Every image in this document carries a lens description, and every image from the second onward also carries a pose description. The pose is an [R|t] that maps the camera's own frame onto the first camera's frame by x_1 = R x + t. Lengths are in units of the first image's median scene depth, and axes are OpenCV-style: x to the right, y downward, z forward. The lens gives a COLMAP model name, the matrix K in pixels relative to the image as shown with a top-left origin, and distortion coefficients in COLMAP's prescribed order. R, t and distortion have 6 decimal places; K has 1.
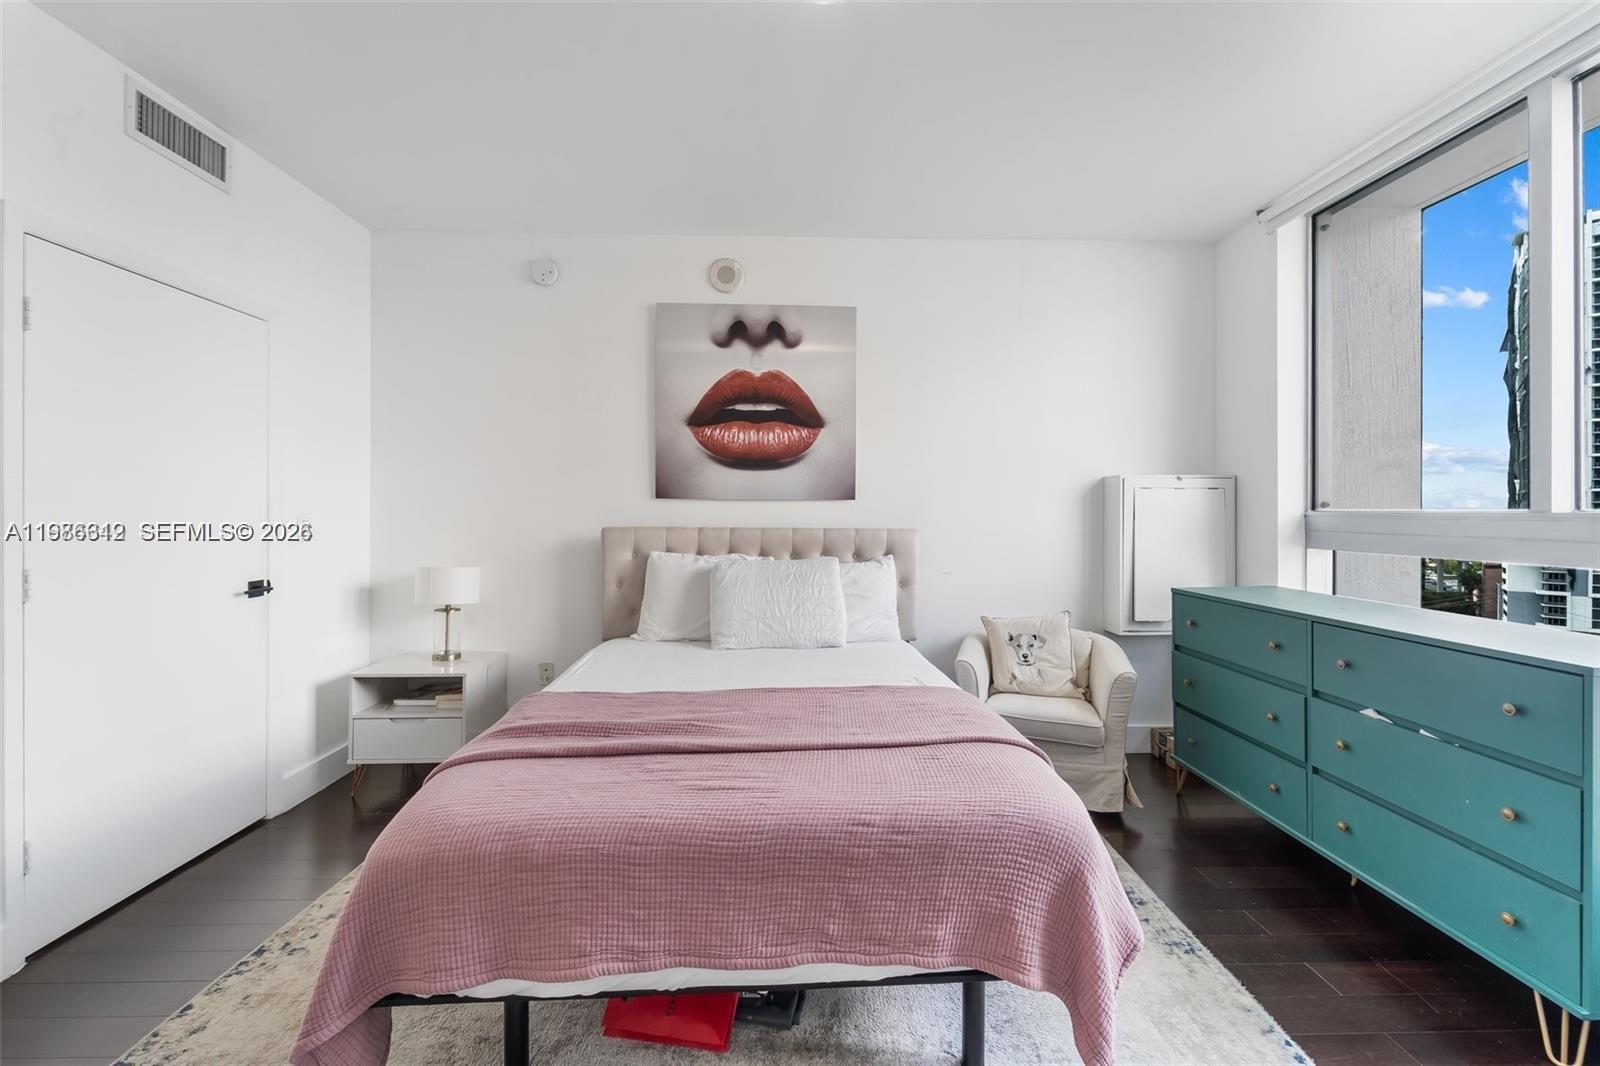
lens RADIAL K [[654.6, 0, 802.6], [0, 654.6, 508.9], [0, 0, 1]] dist [0.001006, -0.000168]
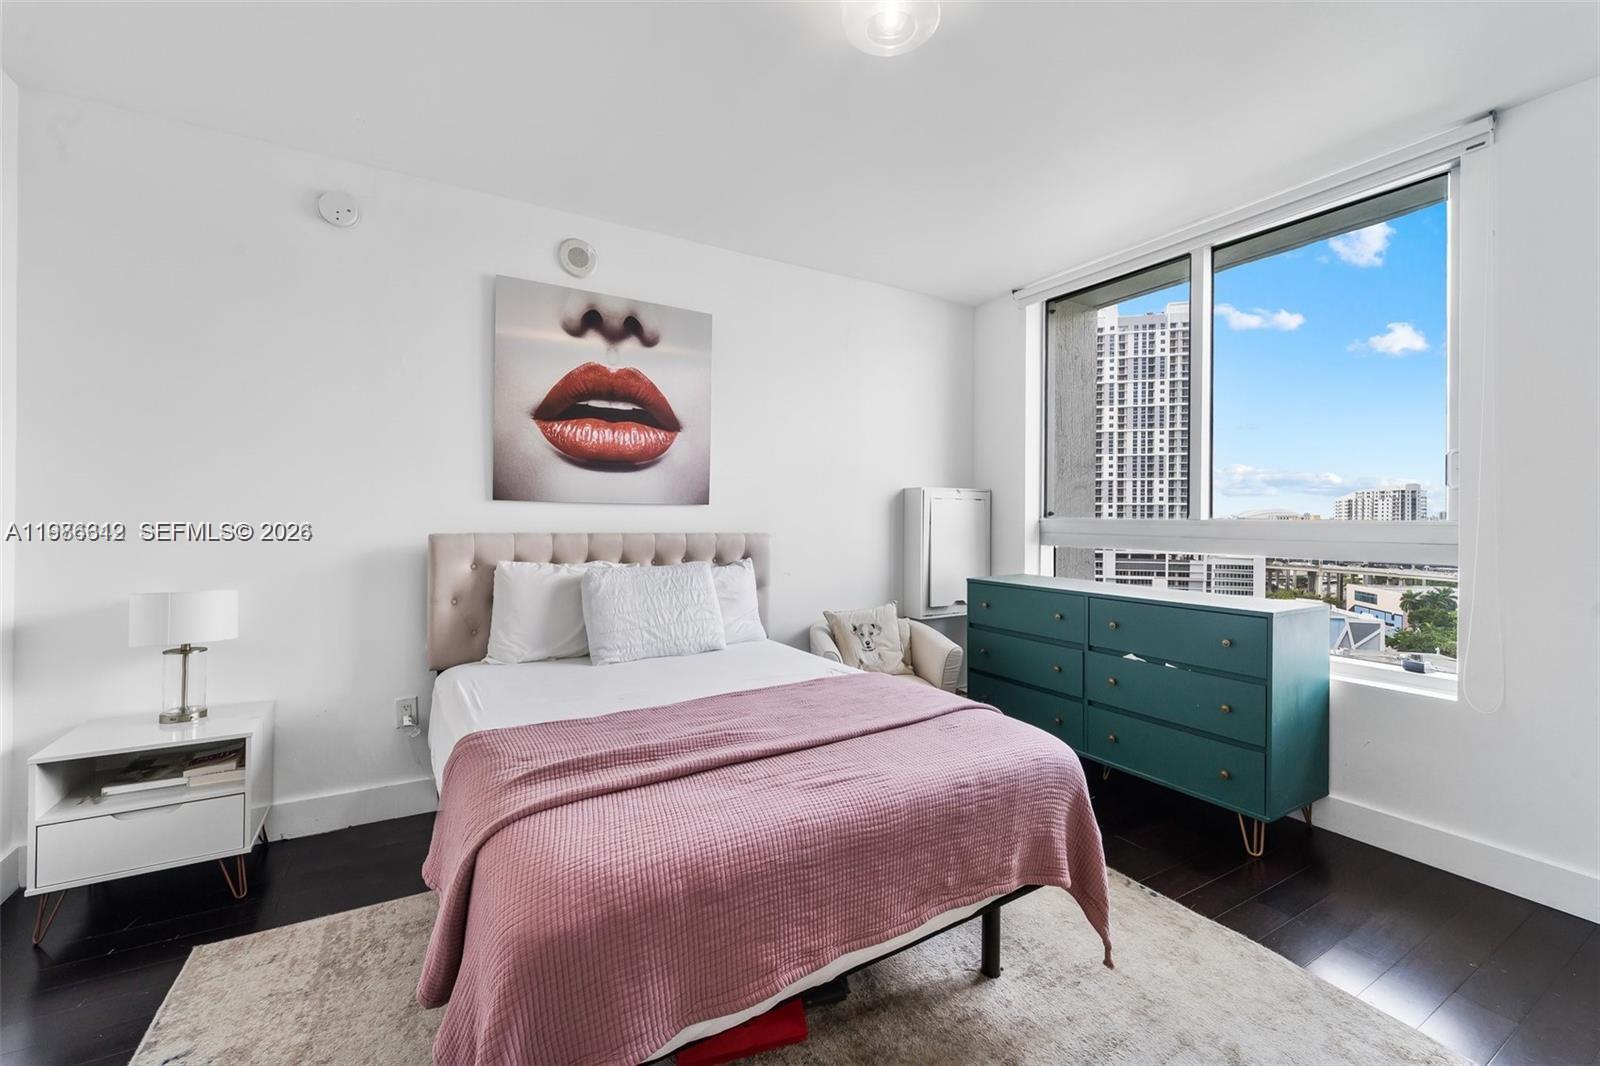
lens RADIAL K [[651.8, 0, 802.9], [0, 651.8, 515.2], [0, 0, 1]] dist [0.000549, -0.000488]
pose [[0.876570, 0.006065, 0.481236, -0.299387], [-0.007876, 0.999967, 0.001744, -0.000857], [-0.481209, -0.005319, 0.876590, 0.049528]]
